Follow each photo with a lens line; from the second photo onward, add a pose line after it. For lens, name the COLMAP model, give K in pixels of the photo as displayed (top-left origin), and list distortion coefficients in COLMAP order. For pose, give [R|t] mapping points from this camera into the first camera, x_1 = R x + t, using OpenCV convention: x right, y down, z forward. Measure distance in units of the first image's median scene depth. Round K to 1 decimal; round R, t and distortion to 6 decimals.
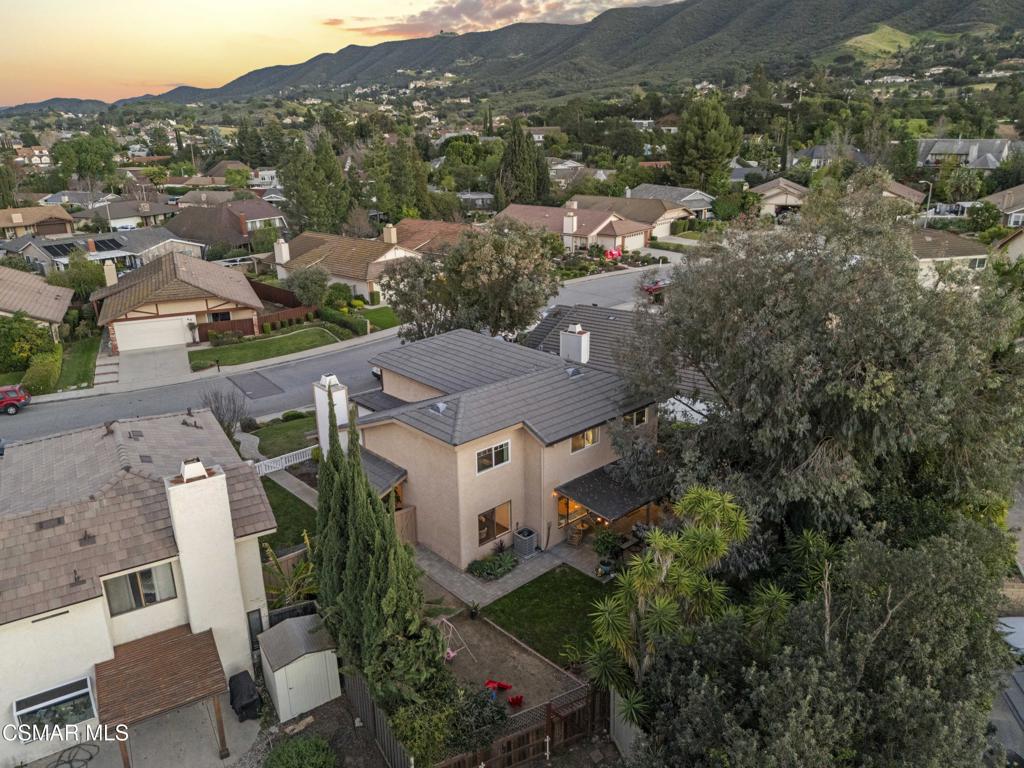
lens RADIAL K [[750.9, 0, 510.8], [0, 750.9, 383.9], [0, 0, 1]] dist [0.067904, -0.064978]
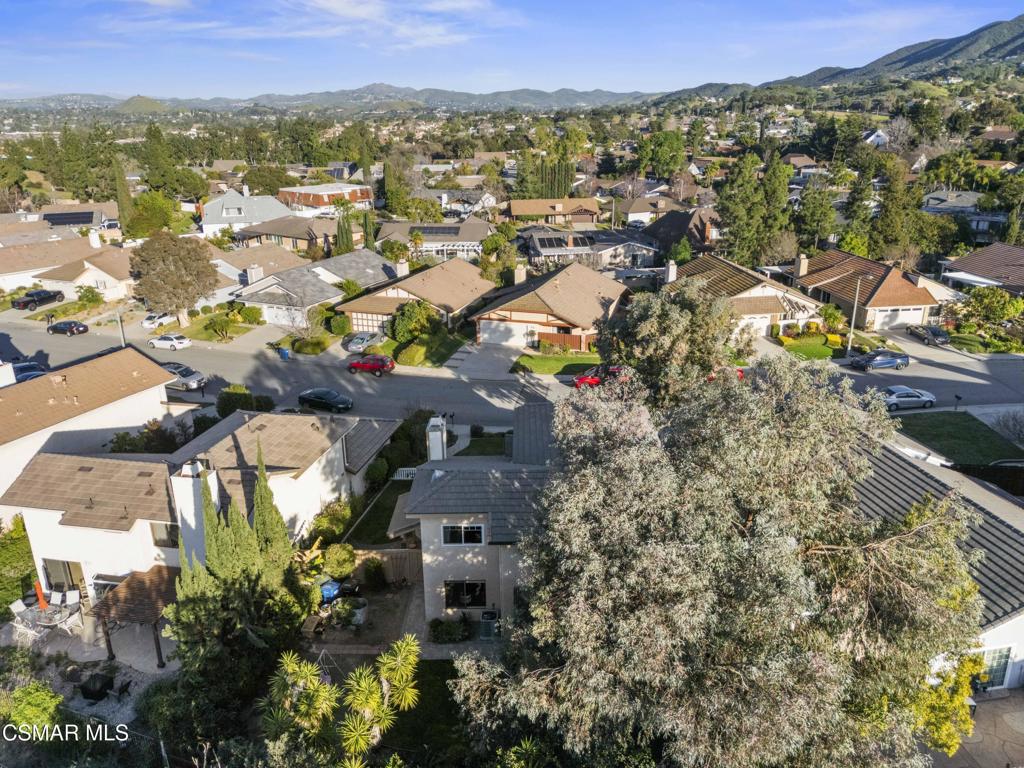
lens RADIAL K [[750.9, 0, 517.2], [0, 750.9, 378.6], [0, 0, 1]] dist [0.067904, -0.064978]
pose [[0.731726, 0.229903, -0.641655, 0.649128], [-0.218179, 0.970869, 0.099054, -0.234625], [0.645736, 0.067515, 0.760570, 0.206859]]
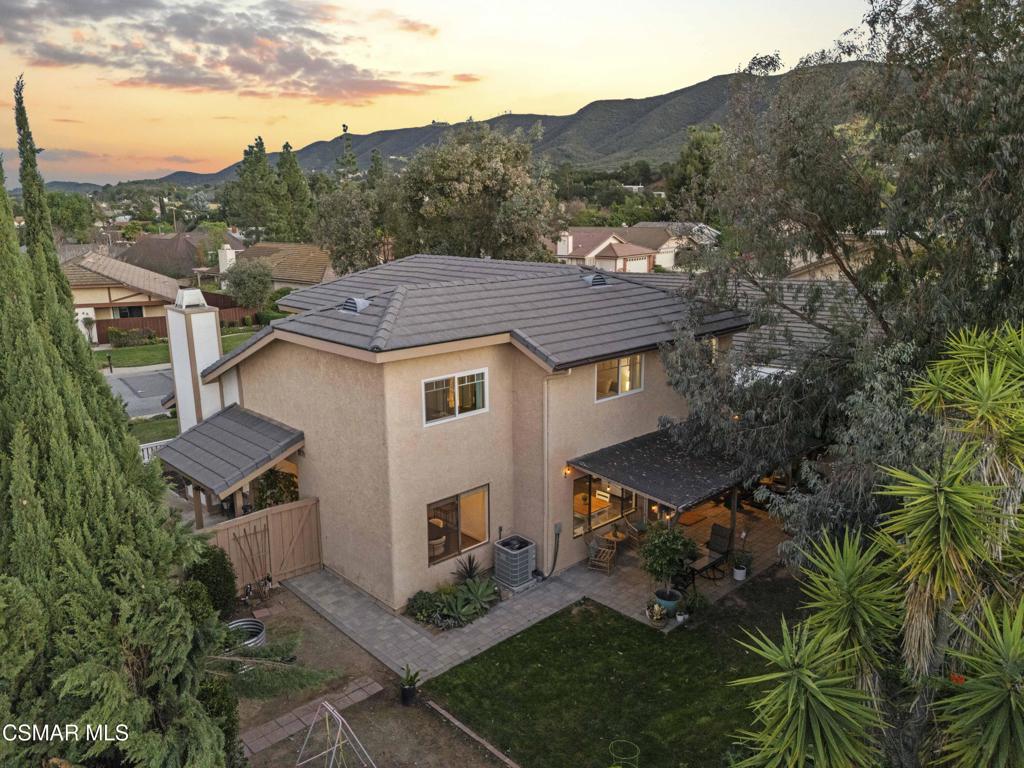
lens RADIAL K [[750.9, 0, 509.1], [0, 750.9, 385.5], [0, 0, 1]] dist [0.067904, -0.064978]
pose [[0.999916, 0.002787, 0.012685, 0.008000], [-0.001451, 0.994570, -0.104063, 0.140672], [-0.012906, 0.104036, 0.994490, 0.440641]]
